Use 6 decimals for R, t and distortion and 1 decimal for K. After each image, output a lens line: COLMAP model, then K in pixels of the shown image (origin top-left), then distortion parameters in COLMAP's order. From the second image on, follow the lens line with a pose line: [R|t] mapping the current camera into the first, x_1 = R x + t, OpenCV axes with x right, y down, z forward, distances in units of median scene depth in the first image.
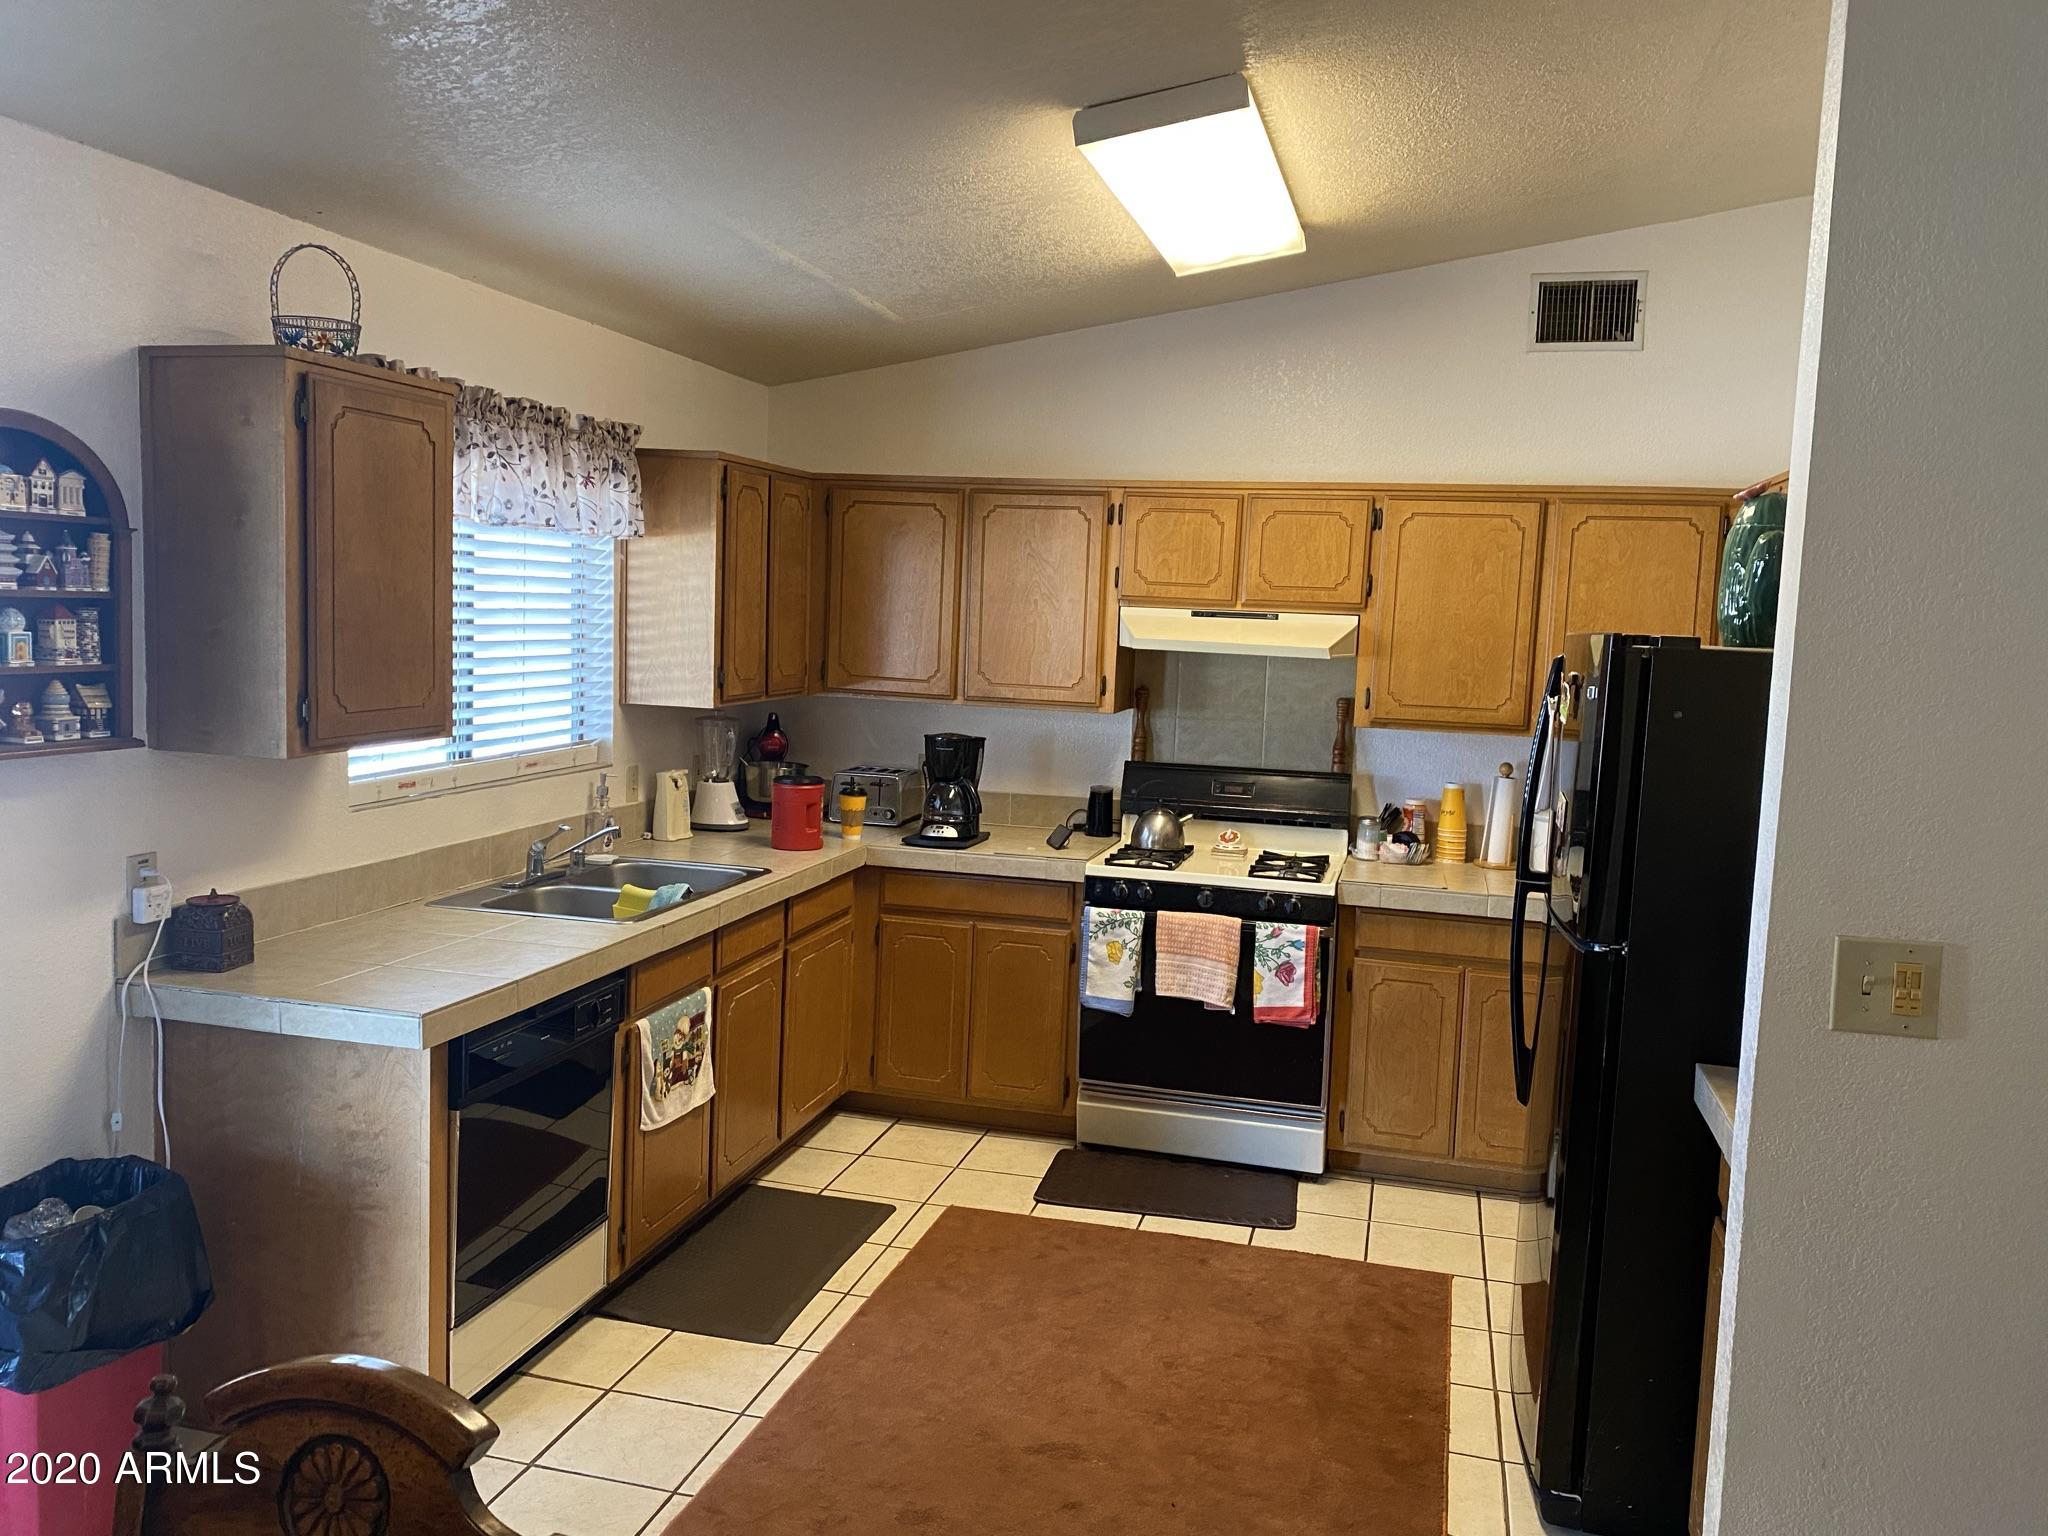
lens RADIAL K [[1566.8, 0, 1022.4], [0, 1566.8, 764.0], [0, 0, 1]] dist [0.087473, -0.101473]
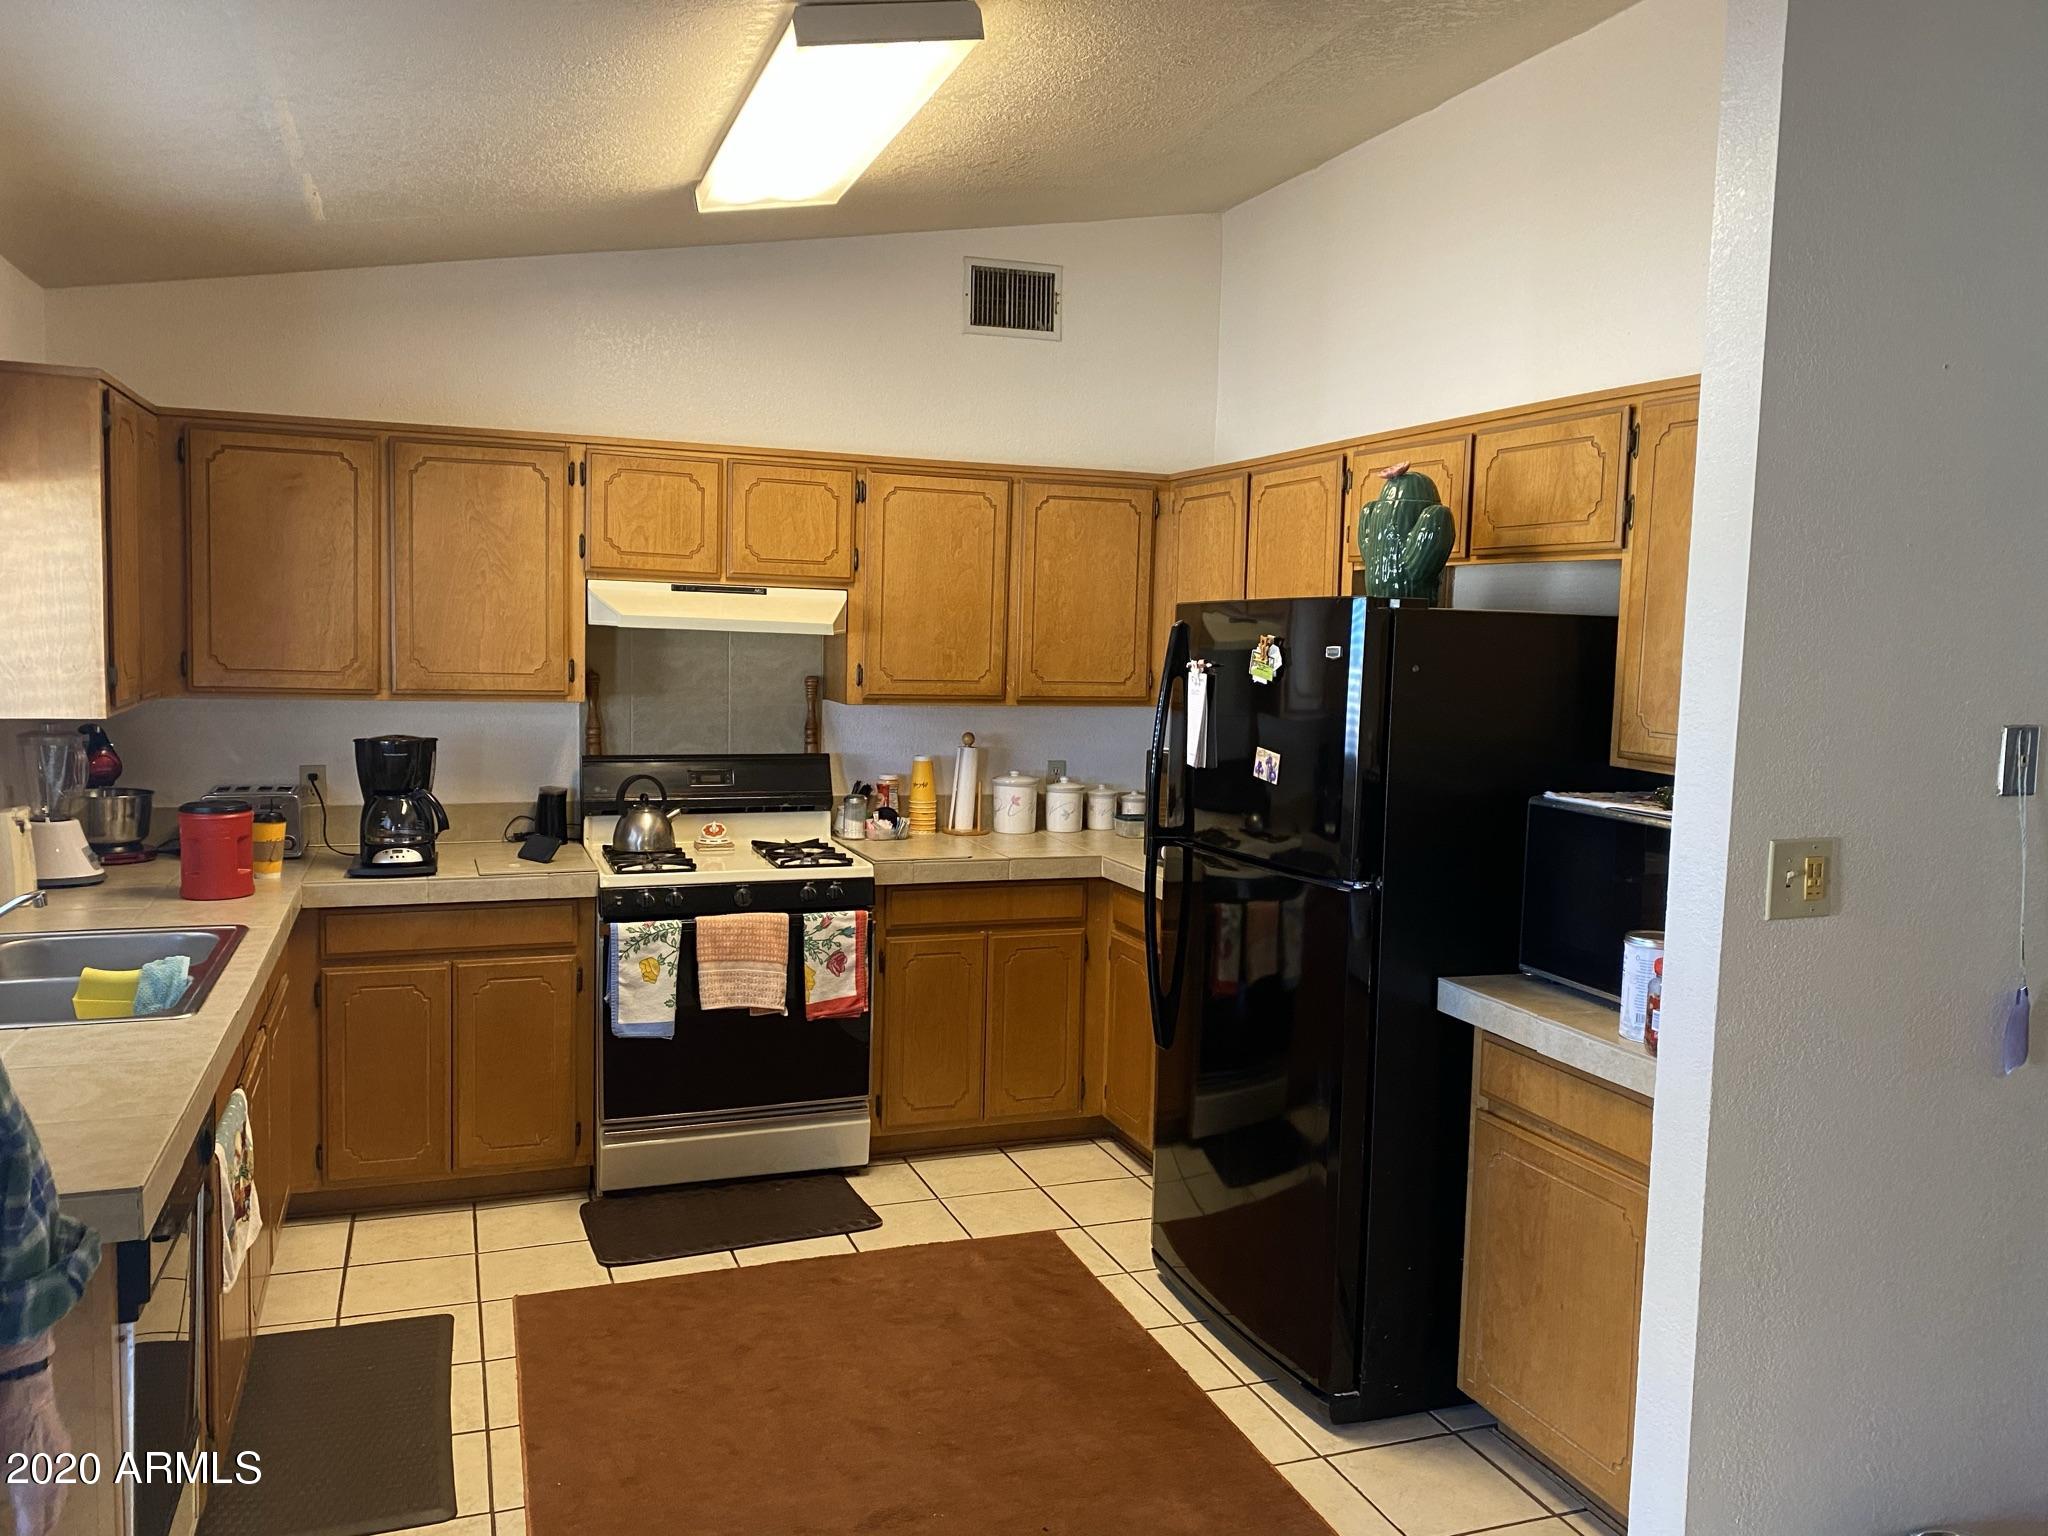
lens RADIAL K [[1566.8, 0, 1070.0], [0, 1566.8, 769.0], [0, 0, 1]] dist [0.087473, -0.101473]
pose [[0.824492, -0.071450, 0.561345, -0.229136], [0.063775, 0.997409, 0.033282, -0.007455], [-0.562269, 0.008359, 0.826912, 0.121484]]
